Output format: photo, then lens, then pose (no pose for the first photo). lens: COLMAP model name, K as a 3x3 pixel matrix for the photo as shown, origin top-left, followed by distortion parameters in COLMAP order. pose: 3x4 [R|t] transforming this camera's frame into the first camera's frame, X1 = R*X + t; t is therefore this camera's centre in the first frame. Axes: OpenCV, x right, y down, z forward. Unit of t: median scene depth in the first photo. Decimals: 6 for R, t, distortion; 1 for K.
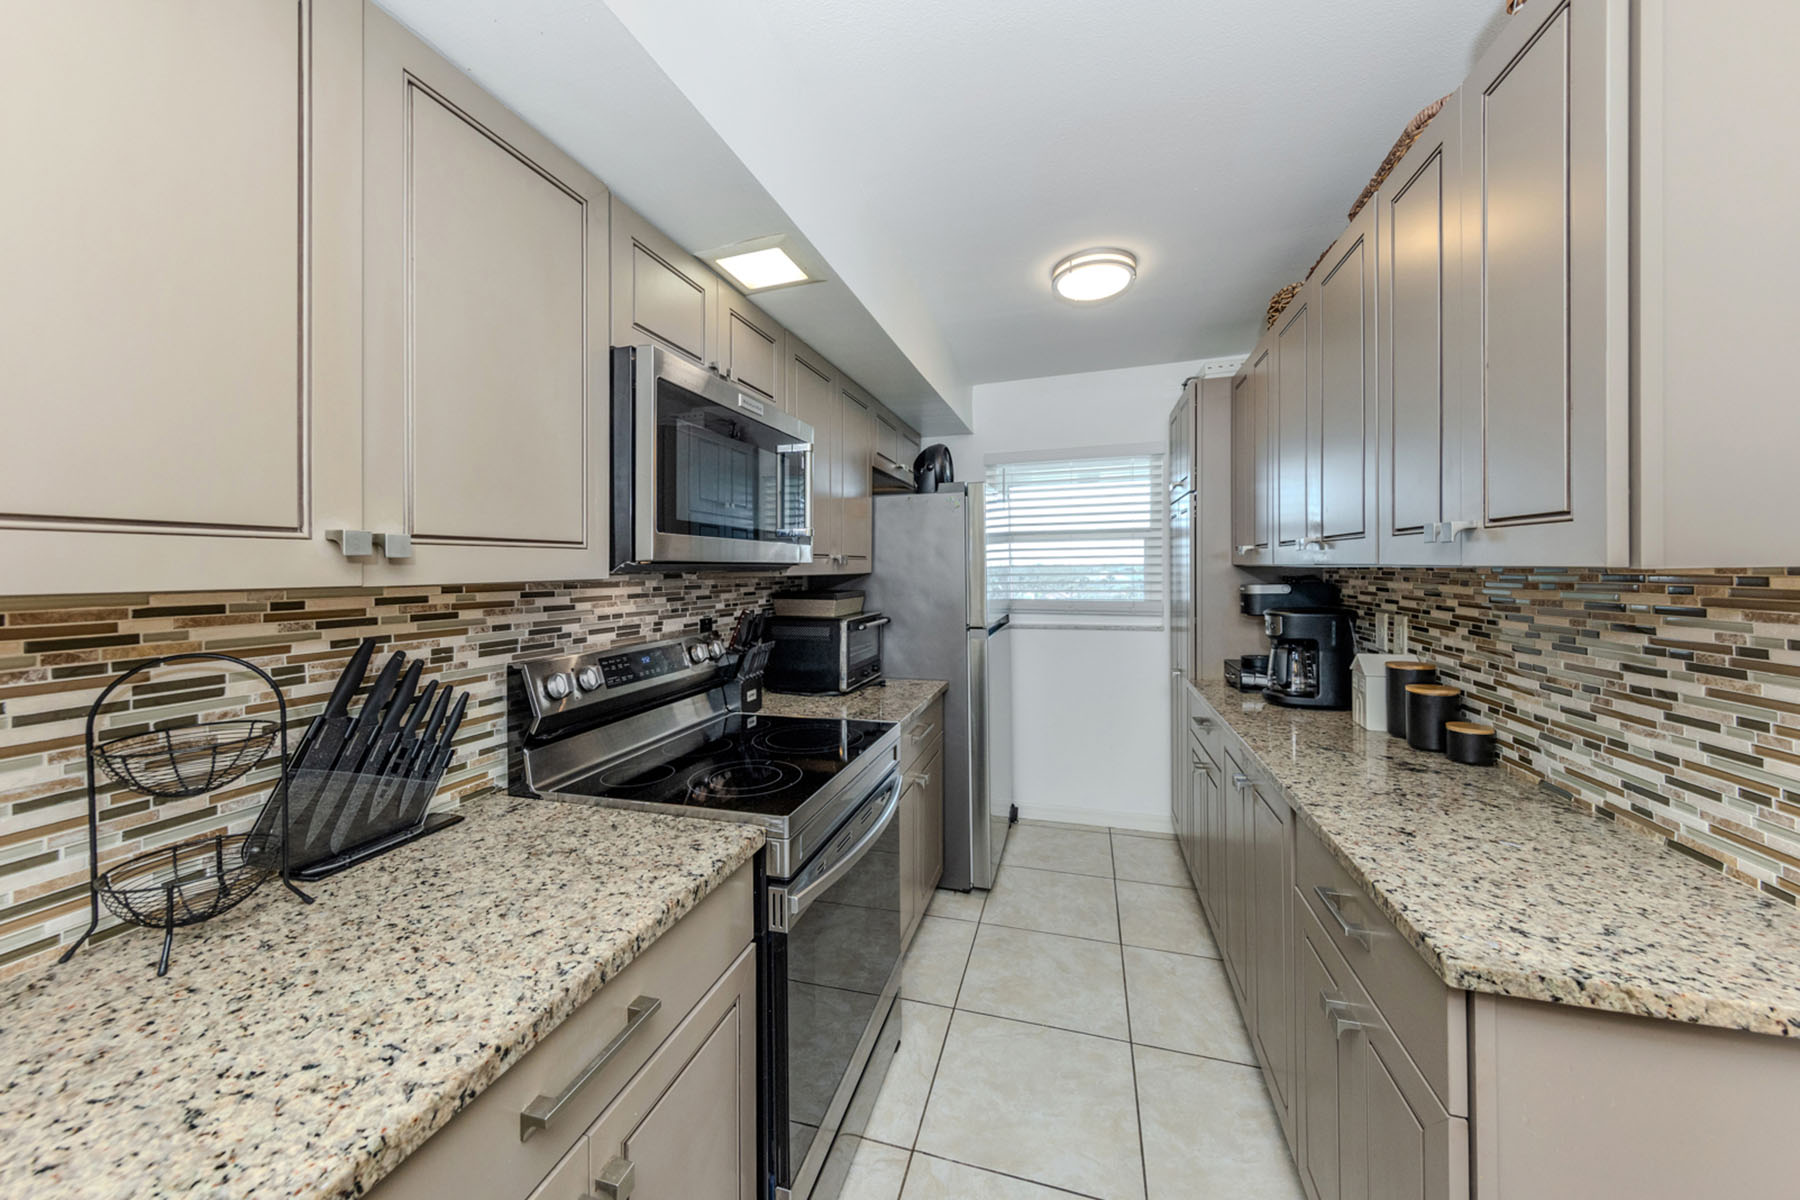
lens RADIAL K [[655.0, 0, 883.7], [0, 655.0, 584.8], [0, 0, 1]] dist [0.001558, 0.000065]
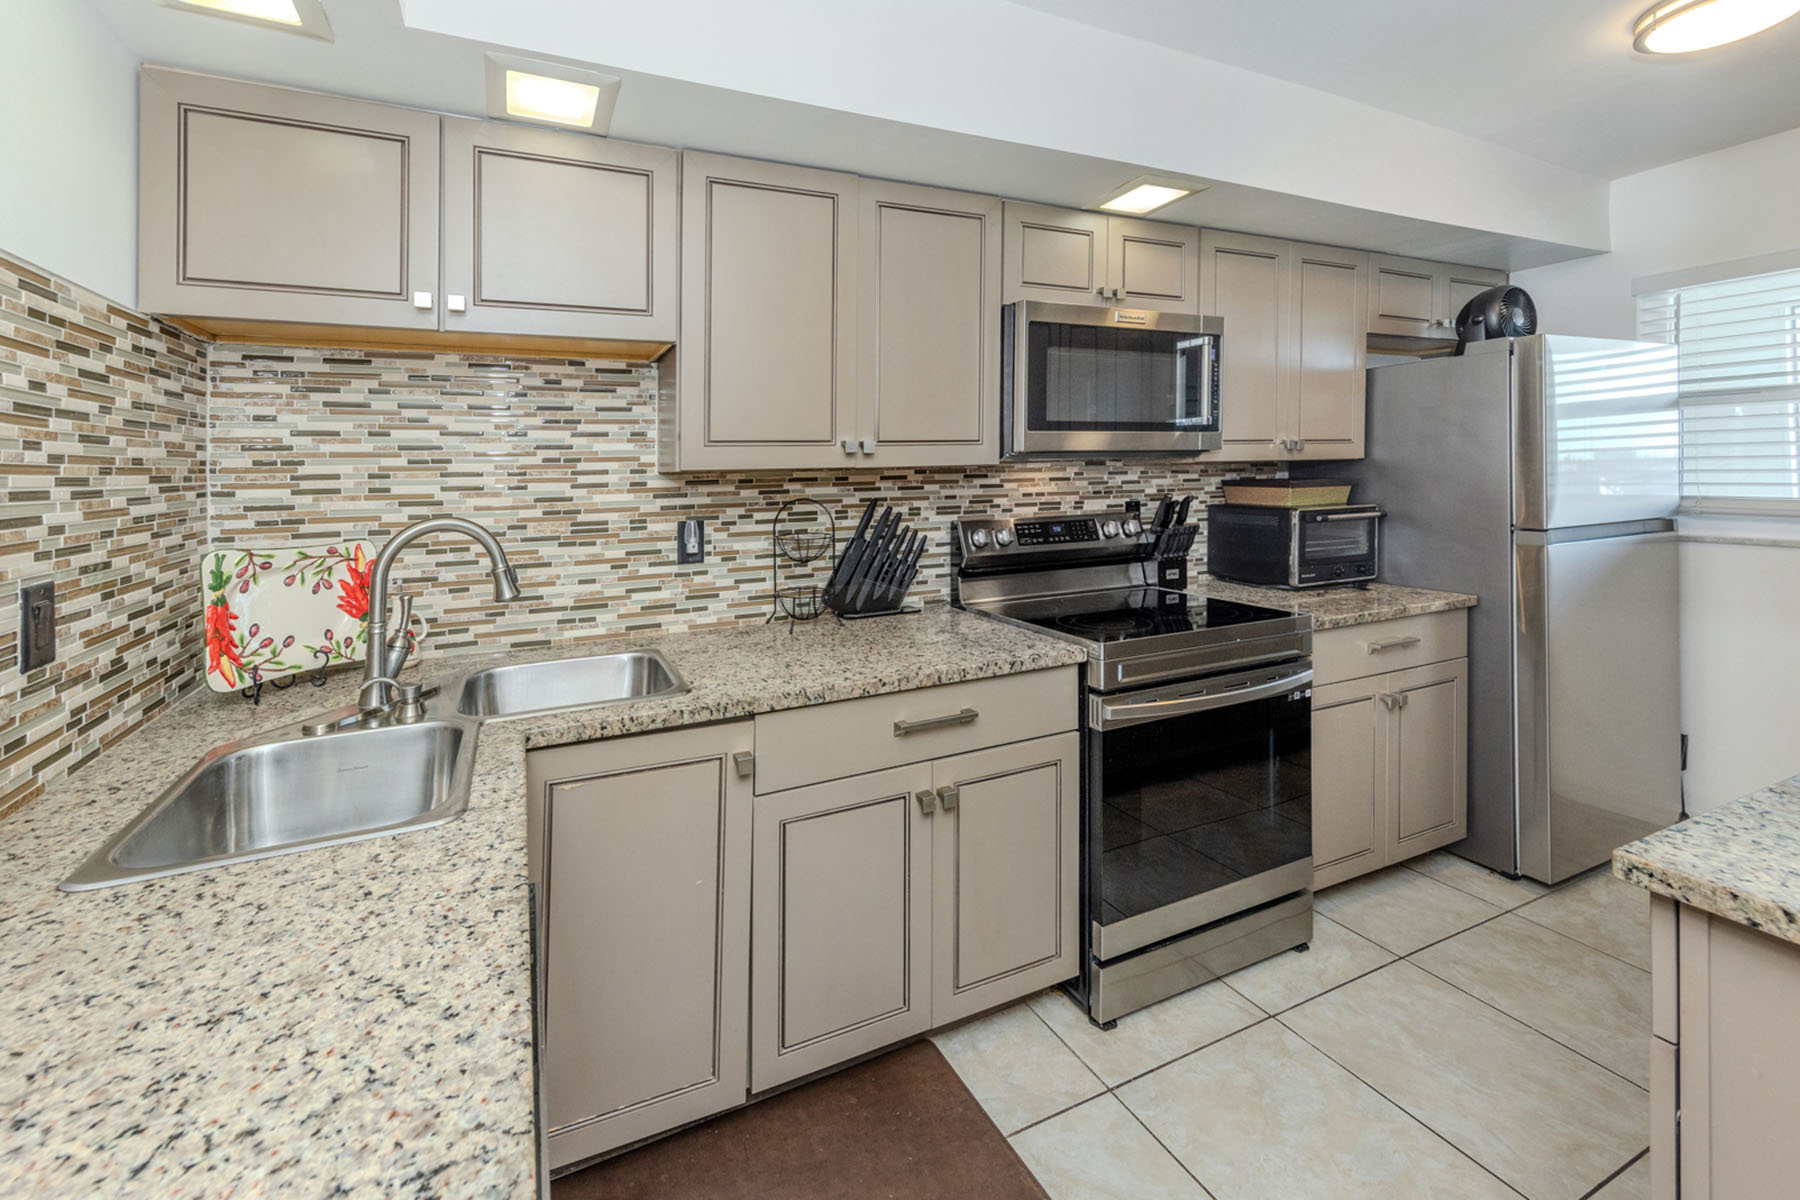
lens RADIAL K [[723.0, 0, 804.8], [0, 723.0, 474.3], [0, 0, 1]] dist [0.001255, -0.000103]
pose [[0.633075, 0.003759, -0.774081, 0.447508], [-0.006298, 0.999980, -0.000295, 0.013231], [0.774064, 0.005062, 0.633087, -0.288862]]
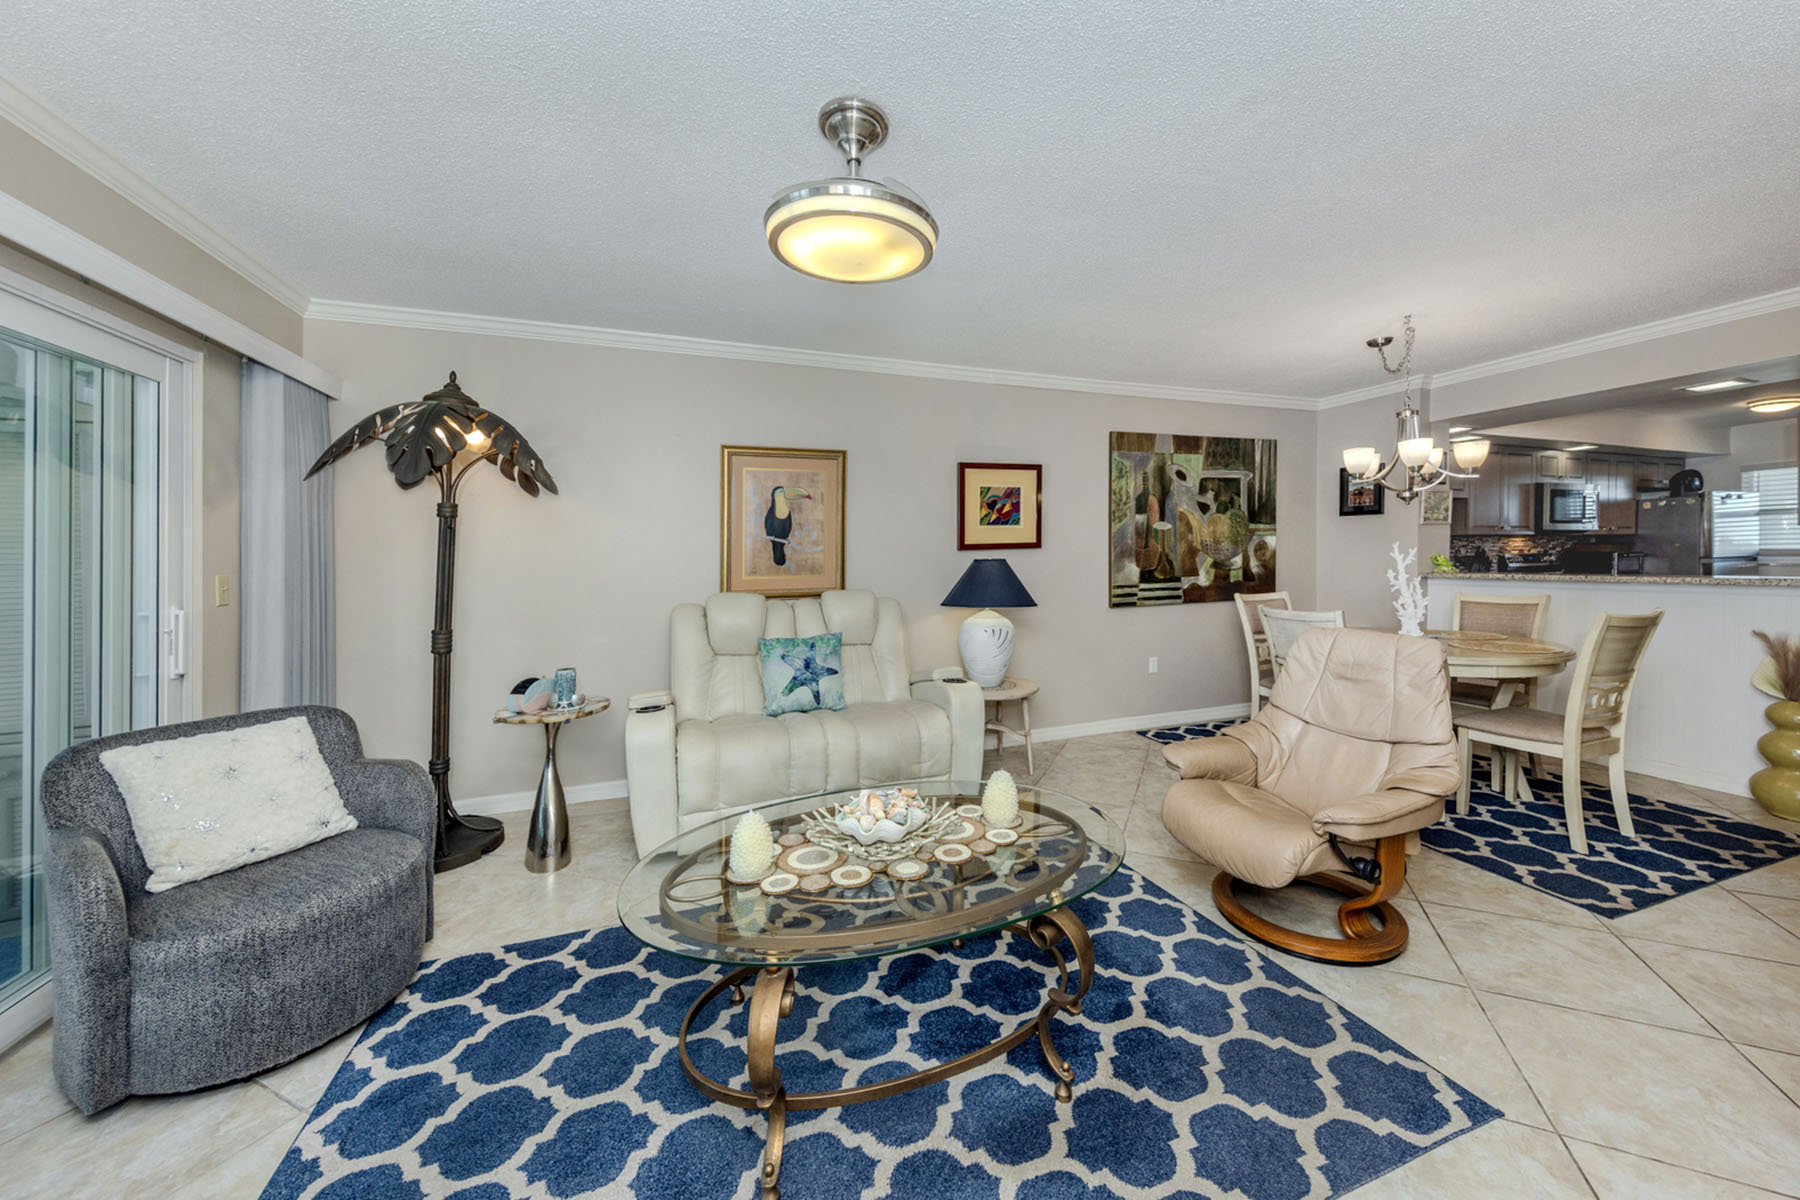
lens RADIAL K [[647.3, 0, 897.0], [0, 647.3, 558.6], [0, 0, 1]] dist [0.000658, -0.000166]
pose [[0.601996, -0.001663, -0.798498, 0.417624], [-0.008195, 0.999932, -0.008261, 0.191193], [0.798457, 0.011516, 0.601941, -4.283081]]
